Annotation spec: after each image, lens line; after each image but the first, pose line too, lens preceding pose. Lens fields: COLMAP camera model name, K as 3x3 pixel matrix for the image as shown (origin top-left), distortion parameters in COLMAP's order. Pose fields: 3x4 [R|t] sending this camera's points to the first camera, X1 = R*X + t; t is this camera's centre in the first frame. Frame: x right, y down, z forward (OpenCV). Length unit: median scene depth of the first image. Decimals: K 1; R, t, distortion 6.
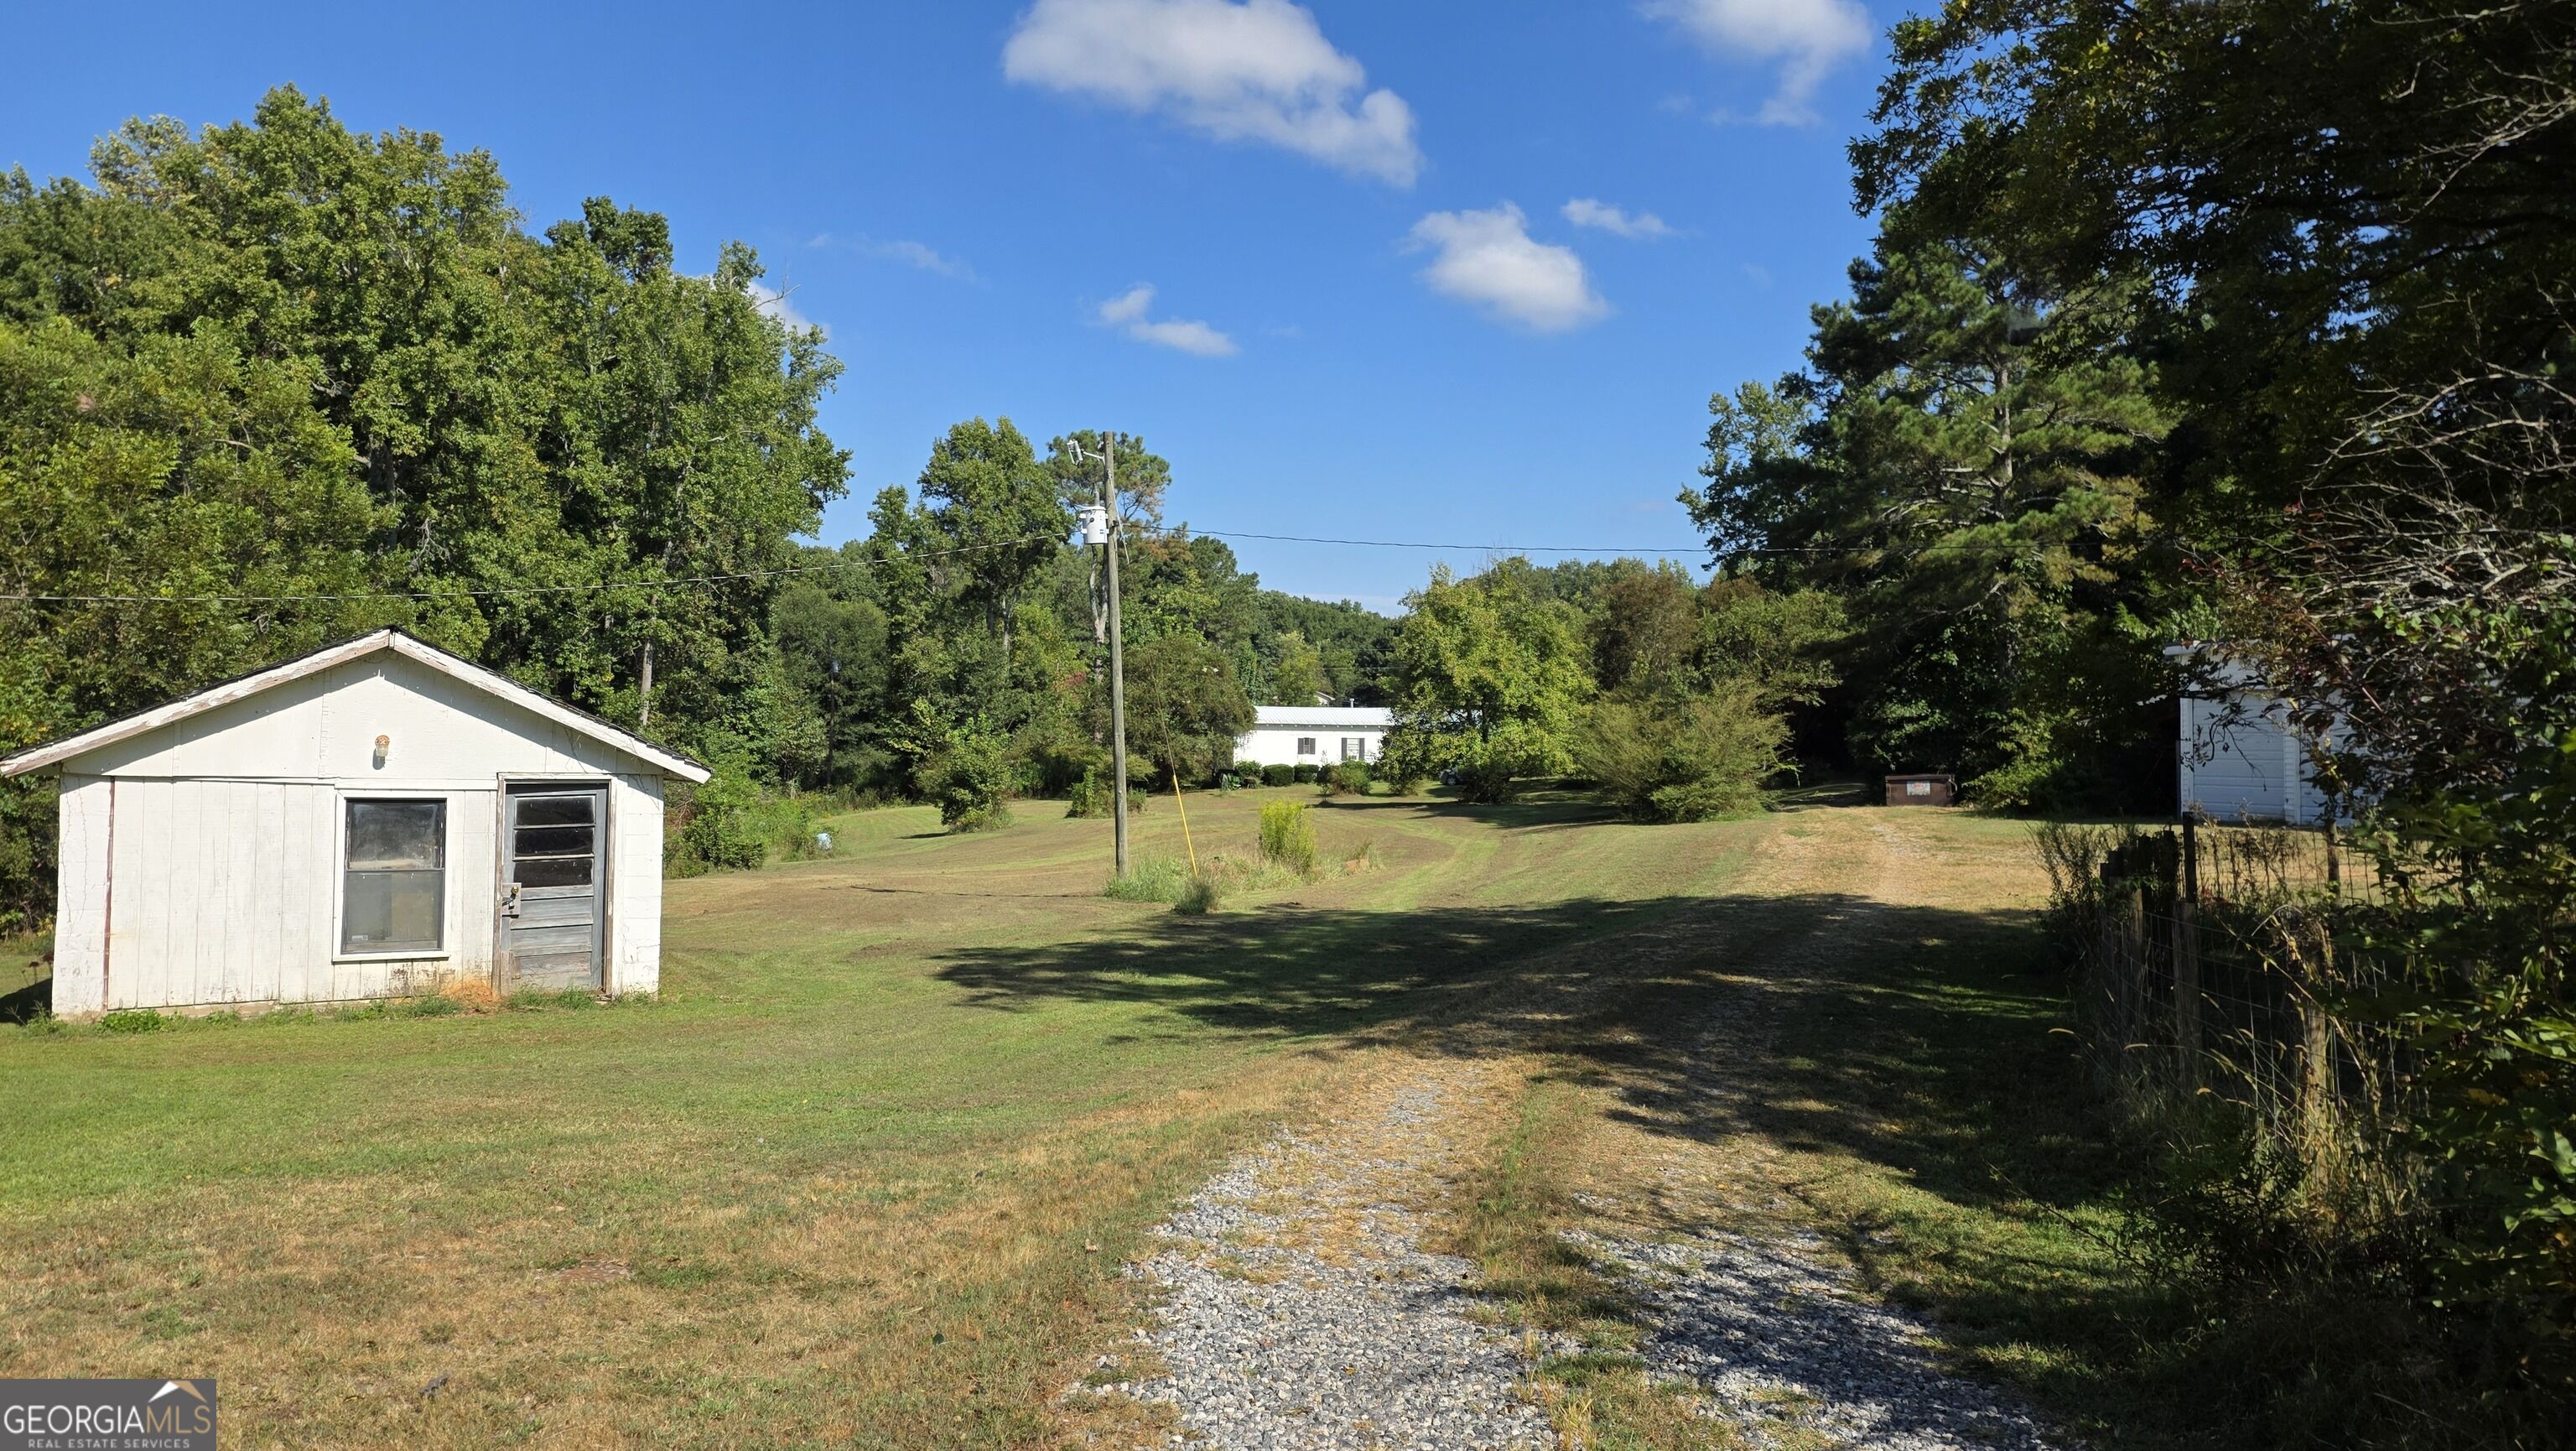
lens RADIAL K [[1596.1, 0, 1269.6], [0, 1596.1, 725.4], [0, 0, 1]] dist [-0.003849, -0.015234]
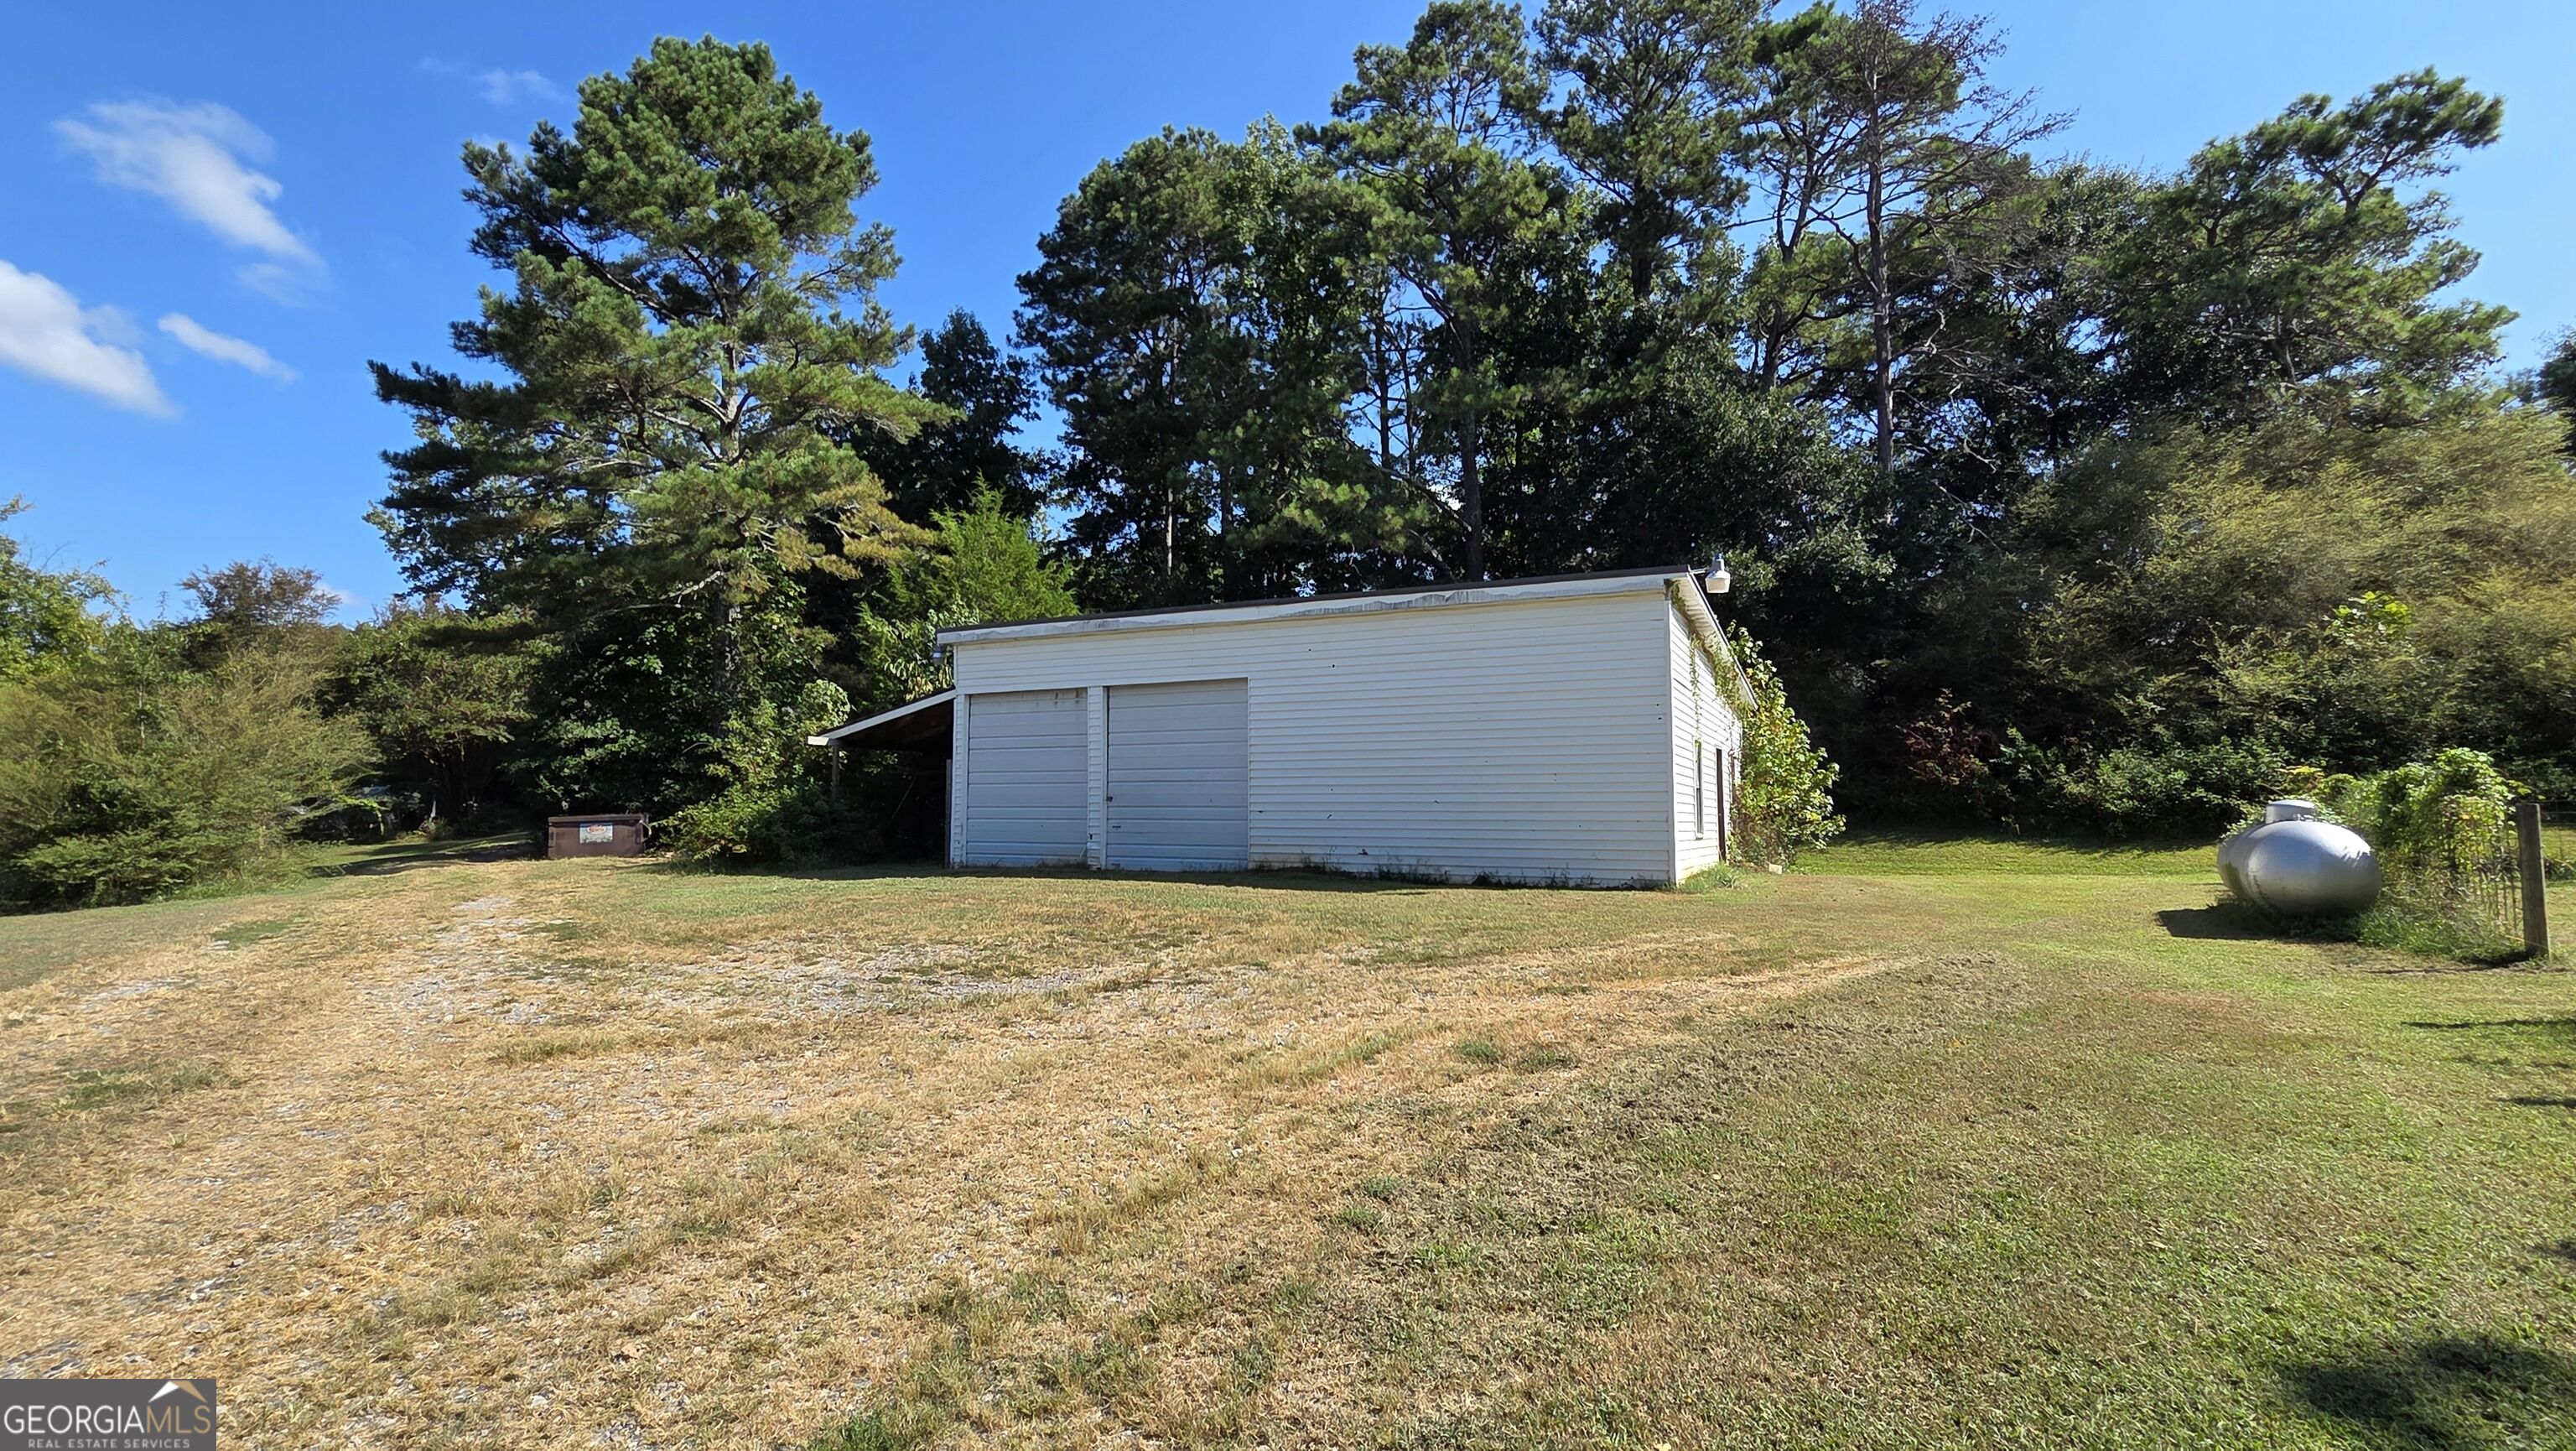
lens RADIAL K [[1152.8, 0, 1251.6], [0, 1152.8, 726.8], [0, 0, 1]] dist [-0.002032, 0.001611]
pose [[0.653333, 0.050913, 0.755357, 0.203940], [-0.008191, 0.998153, -0.060194, 0.020249], [-0.757027, 0.033140, 0.652543, 0.431500]]
